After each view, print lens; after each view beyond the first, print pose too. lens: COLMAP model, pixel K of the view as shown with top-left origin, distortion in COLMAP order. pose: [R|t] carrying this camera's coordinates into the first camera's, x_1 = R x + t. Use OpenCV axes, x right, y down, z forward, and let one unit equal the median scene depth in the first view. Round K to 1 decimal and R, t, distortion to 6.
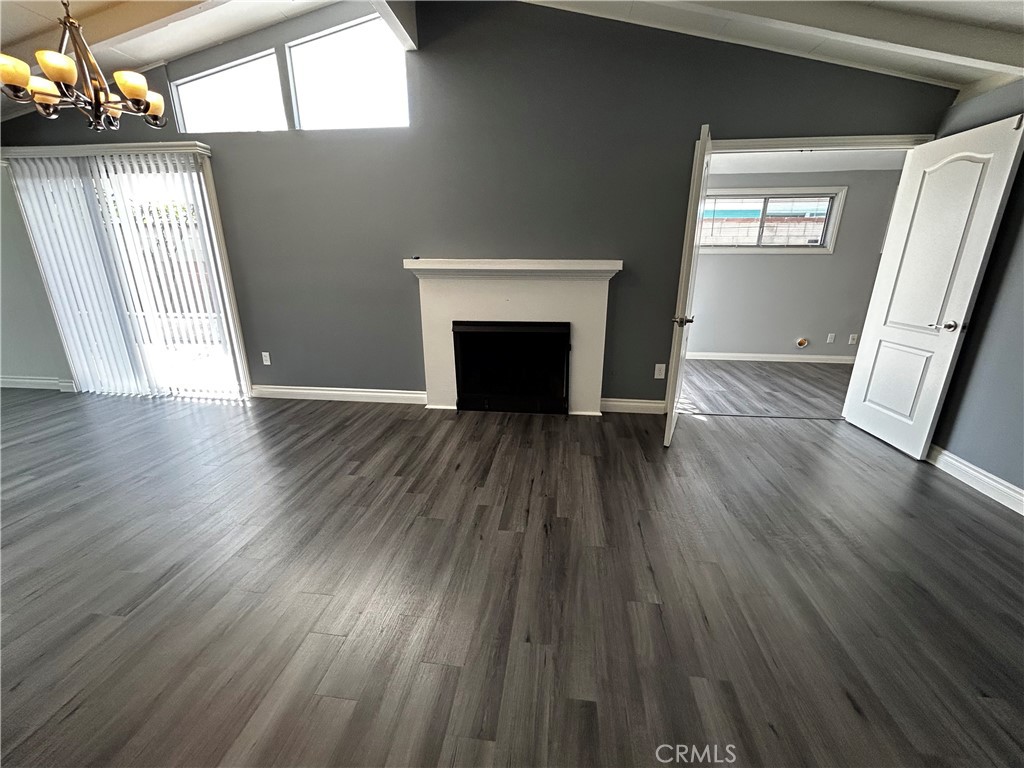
lens RADIAL K [[416.4, 0, 506.5], [0, 416.4, 387.8], [0, 0, 1]] dist [0.000070, 0.000088]
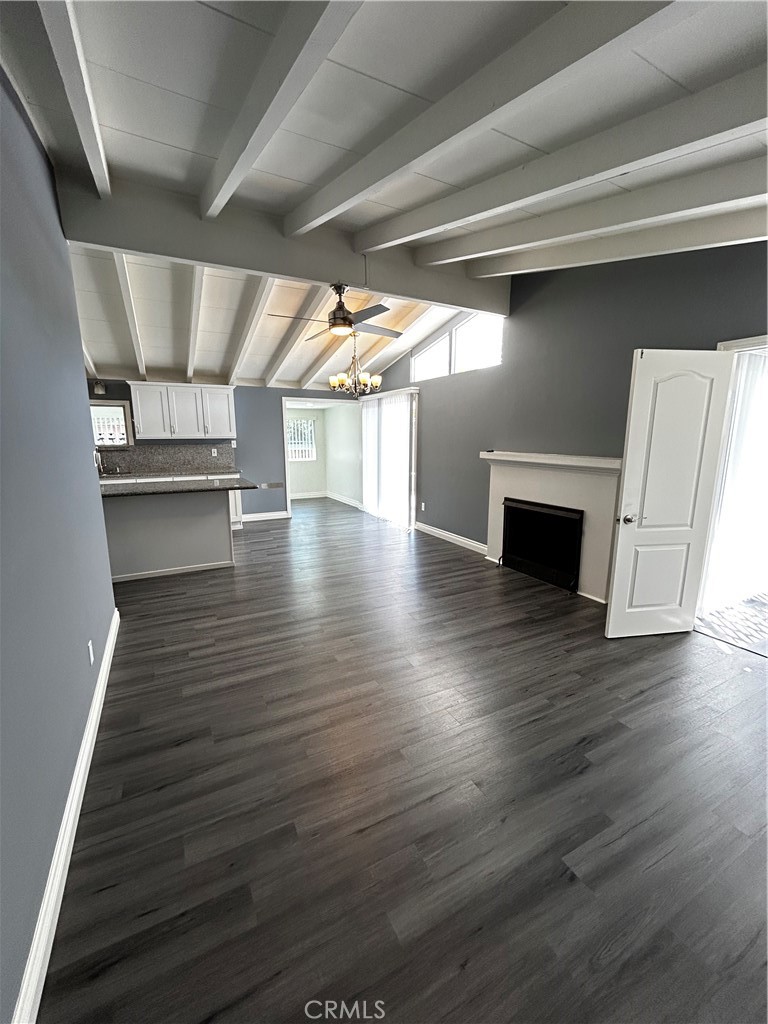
lens RADIAL K [[416.4, 0, 379.3], [0, 416.4, 512.7], [0, 0, 1]] dist [0.000070, 0.000088]
pose [[0.562025, 0.149727, -0.813456, 0.760724], [-0.239333, 0.970846, 0.013339, -0.033212], [0.791737, 0.187190, 0.581474, -0.095712]]
